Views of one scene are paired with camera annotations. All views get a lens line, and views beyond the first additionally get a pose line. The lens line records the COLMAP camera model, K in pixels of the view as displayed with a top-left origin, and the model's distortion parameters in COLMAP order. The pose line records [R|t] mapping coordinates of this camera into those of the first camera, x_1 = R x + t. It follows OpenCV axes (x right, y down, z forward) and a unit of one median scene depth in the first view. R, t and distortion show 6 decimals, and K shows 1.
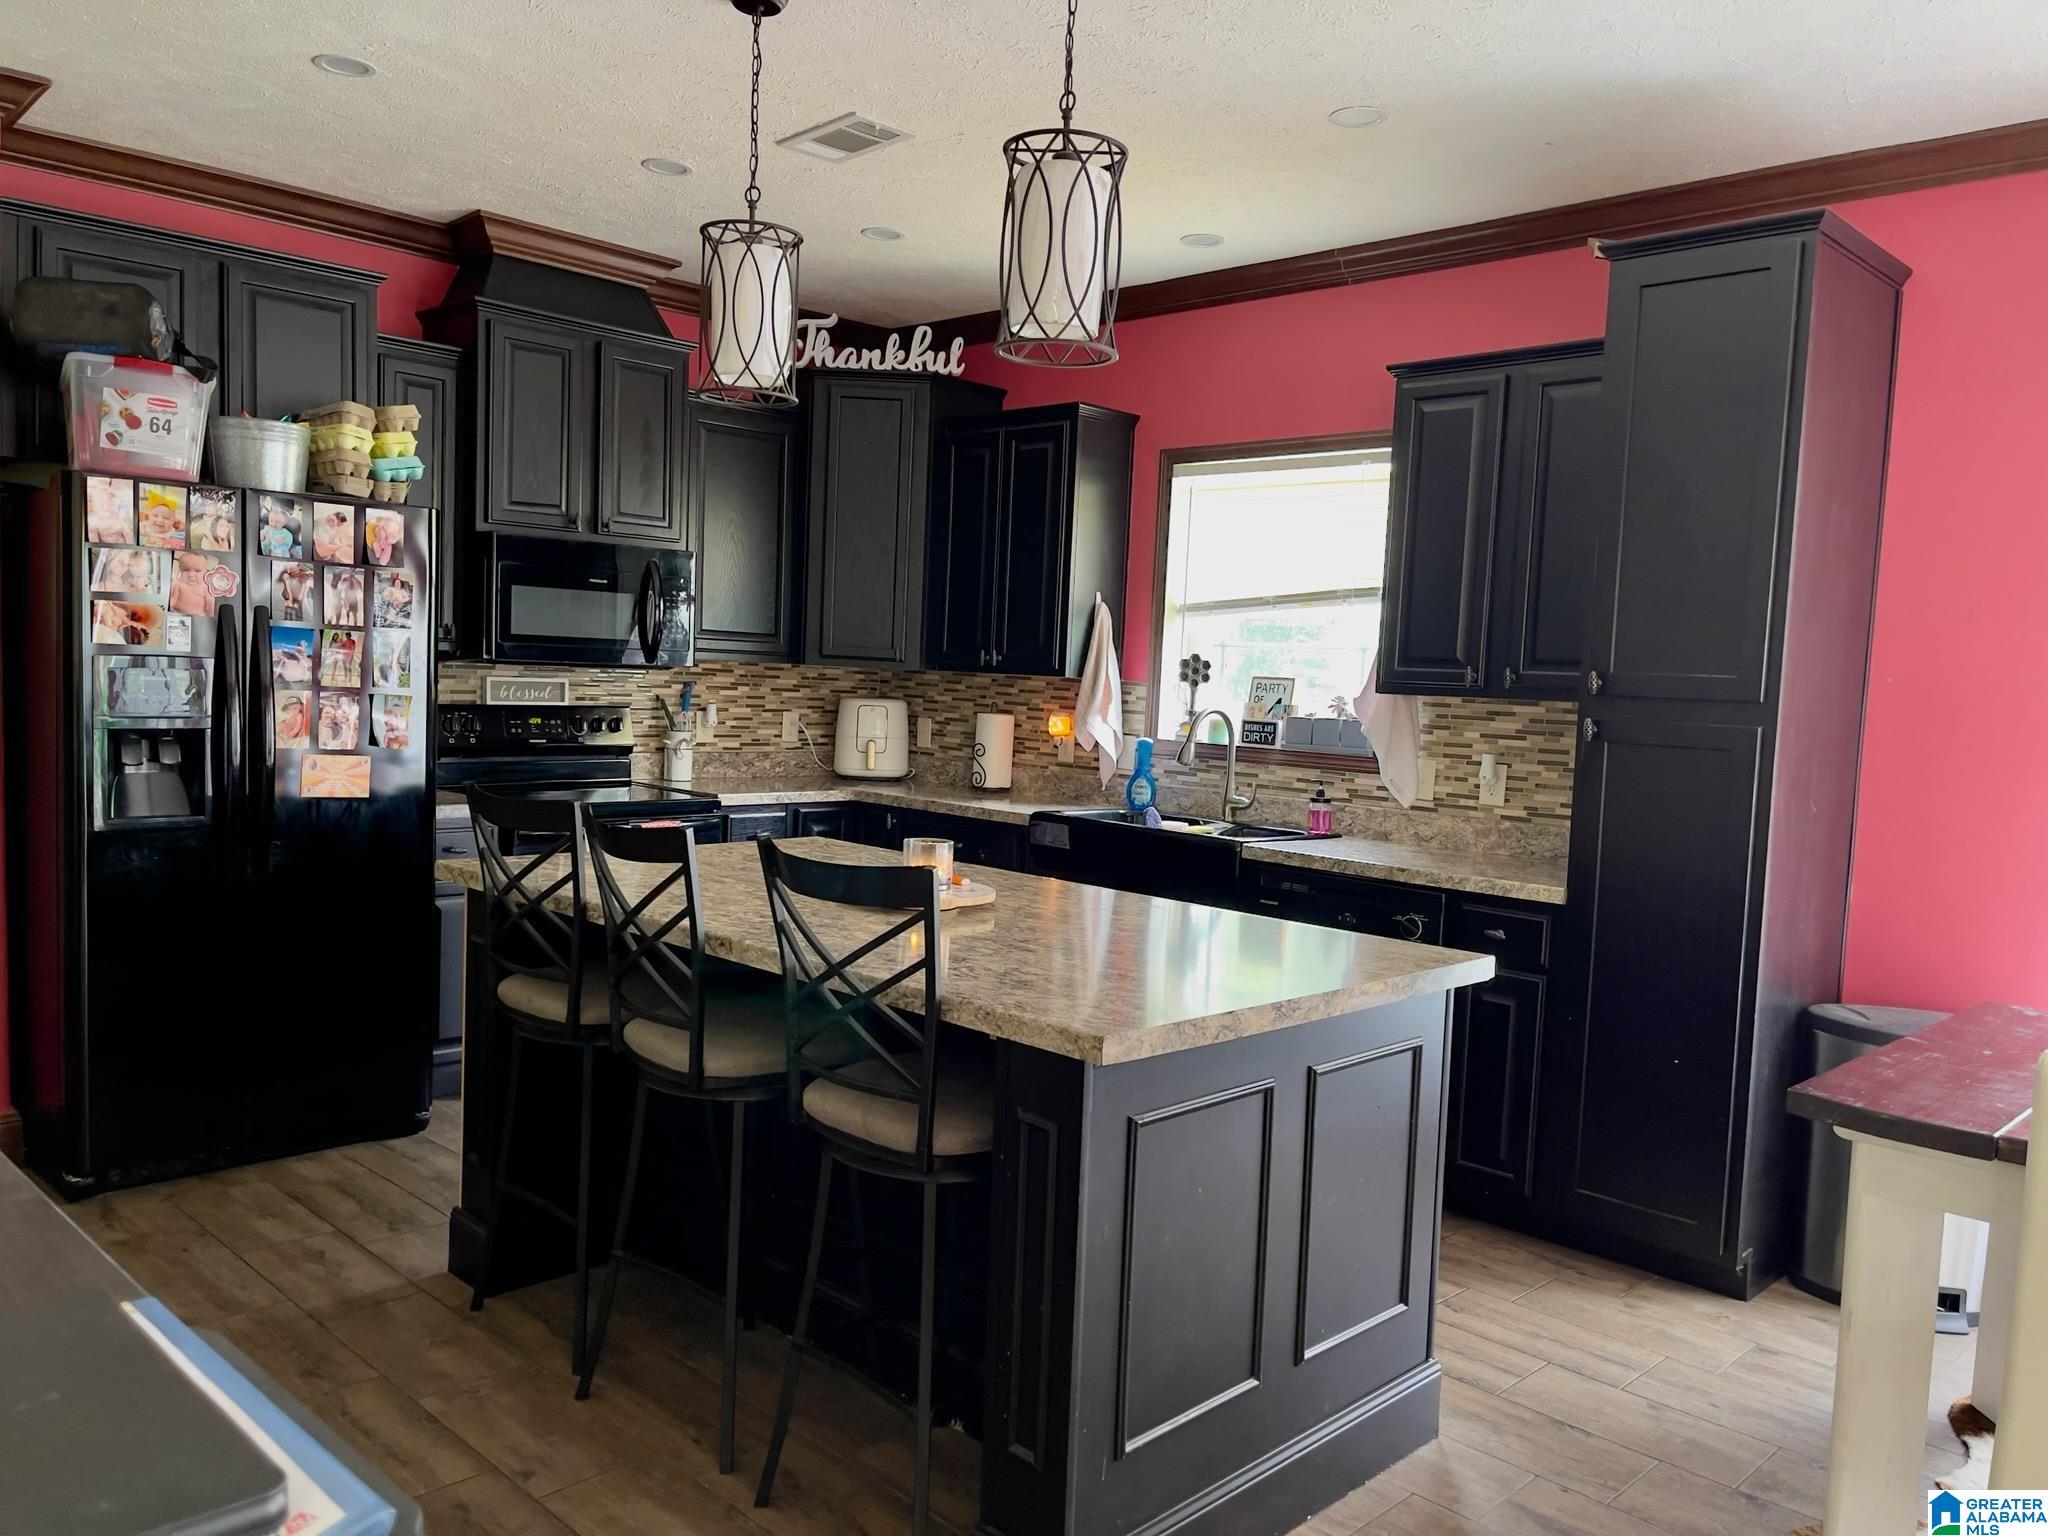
lens RADIAL K [[1545.9, 0, 1024.0], [0, 1545.9, 768.0], [0, 0, 1]] dist [0.099508, -0.137587]
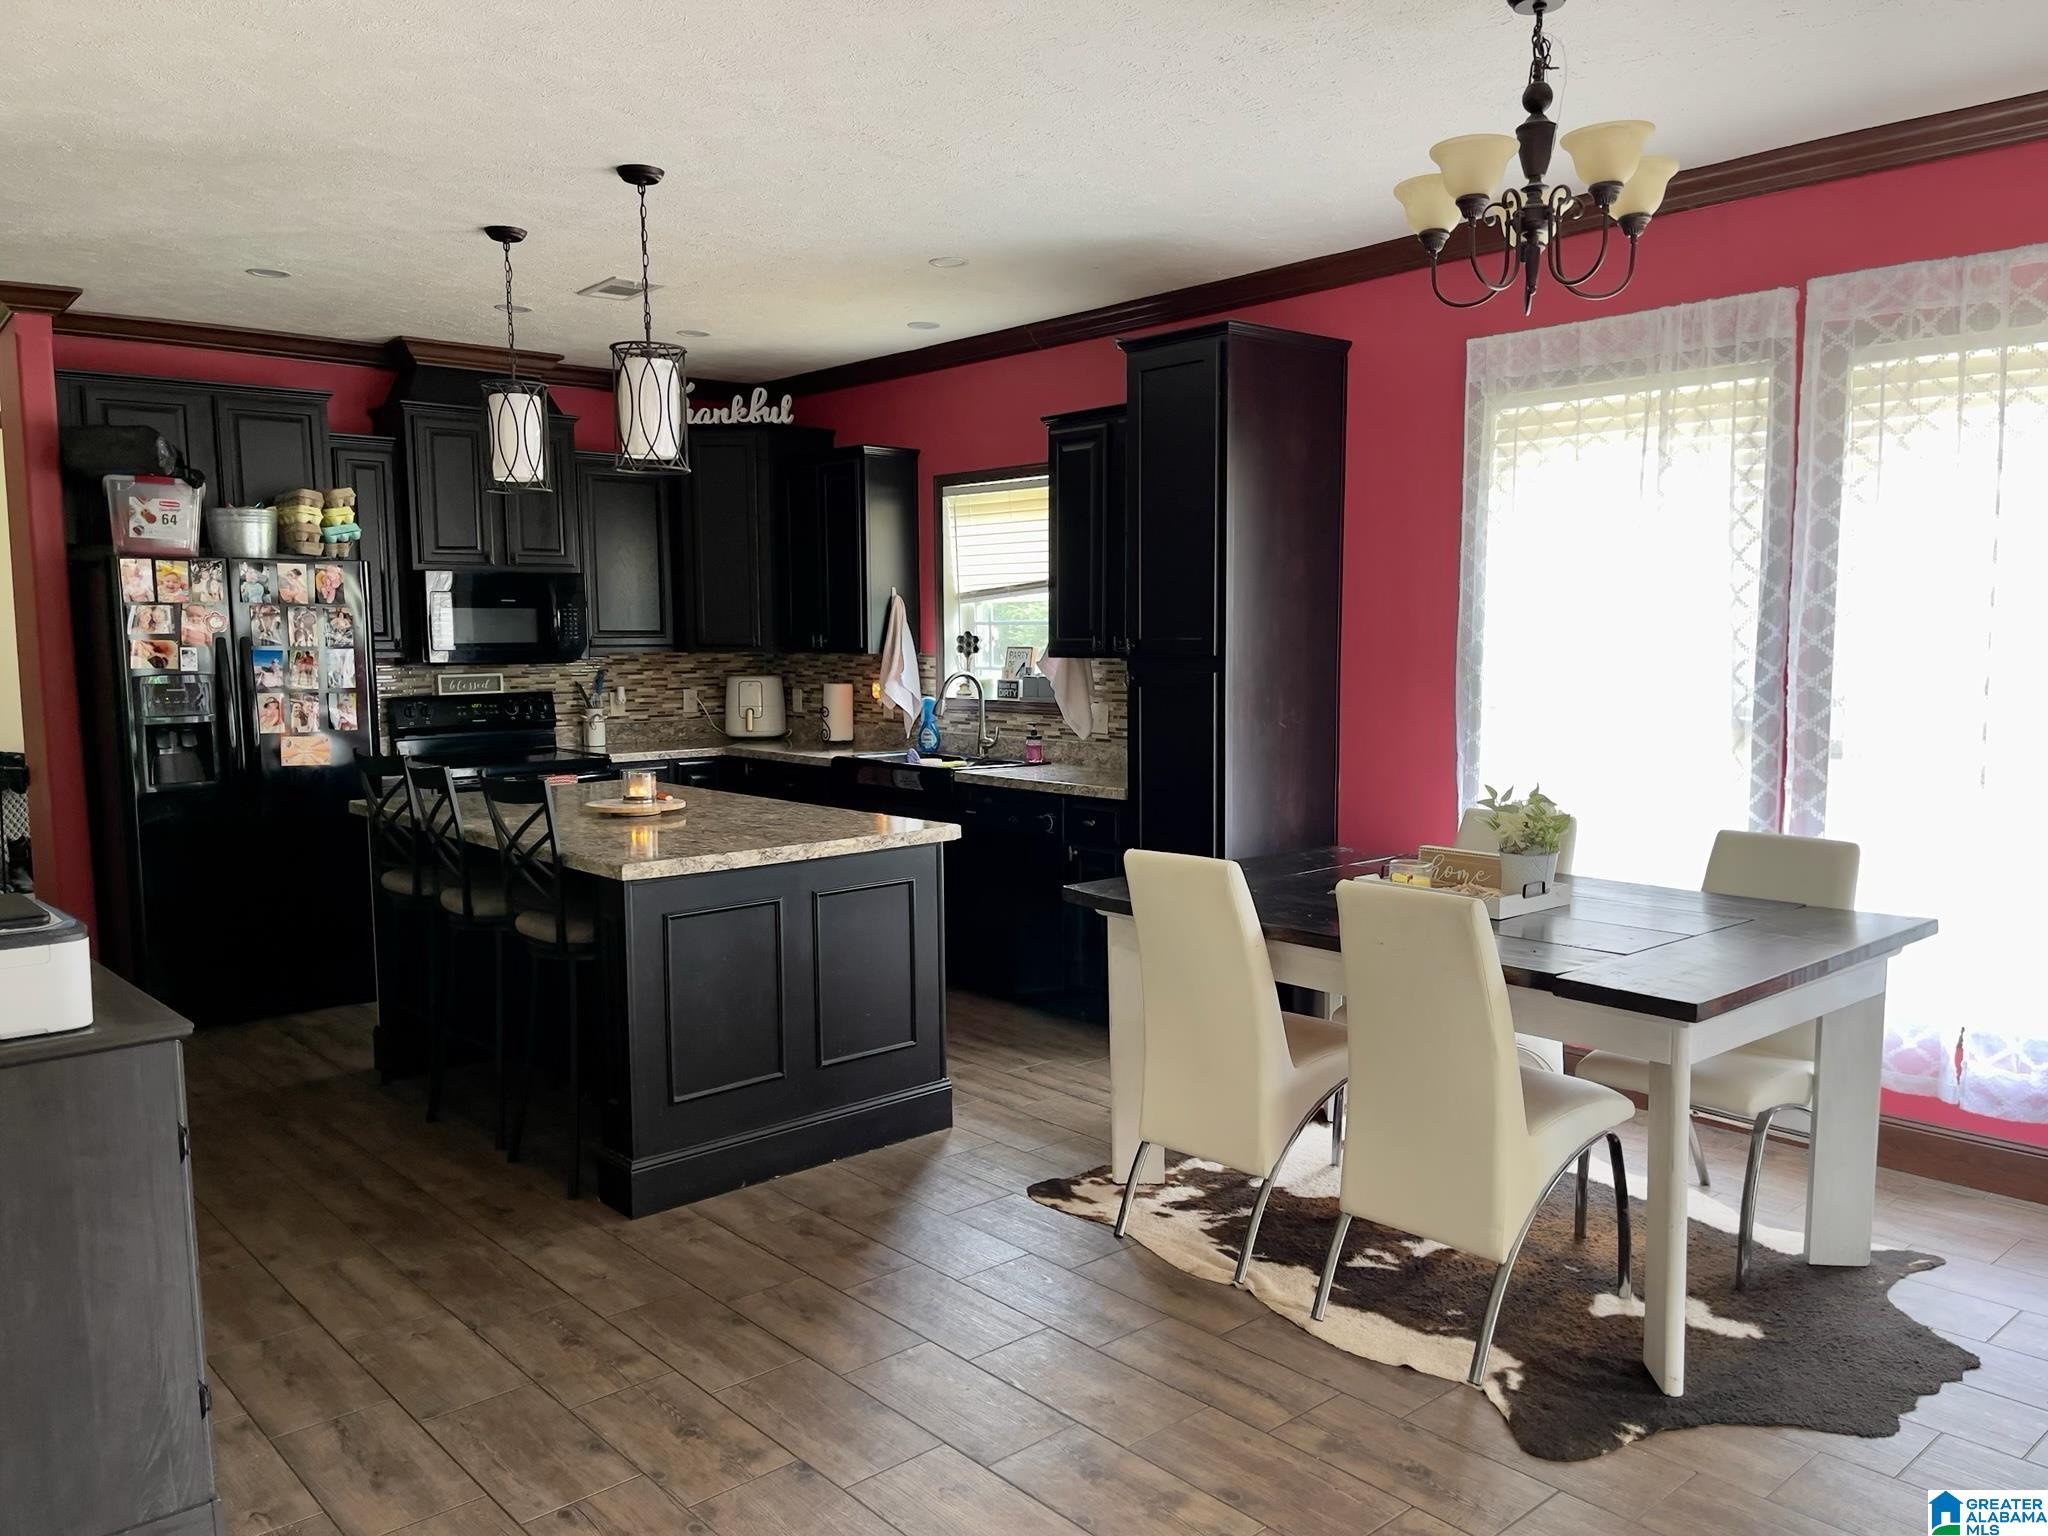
lens RADIAL K [[1545.0, 0, 1027.4], [0, 1545.0, 776.3], [0, 0, 1]] dist [0.103610, -0.134931]
pose [[0.996042, -0.044327, -0.077037, 0.319681], [0.046633, 0.998509, 0.028389, 0.017591], [0.075664, -0.031869, 0.996624, -0.377753]]
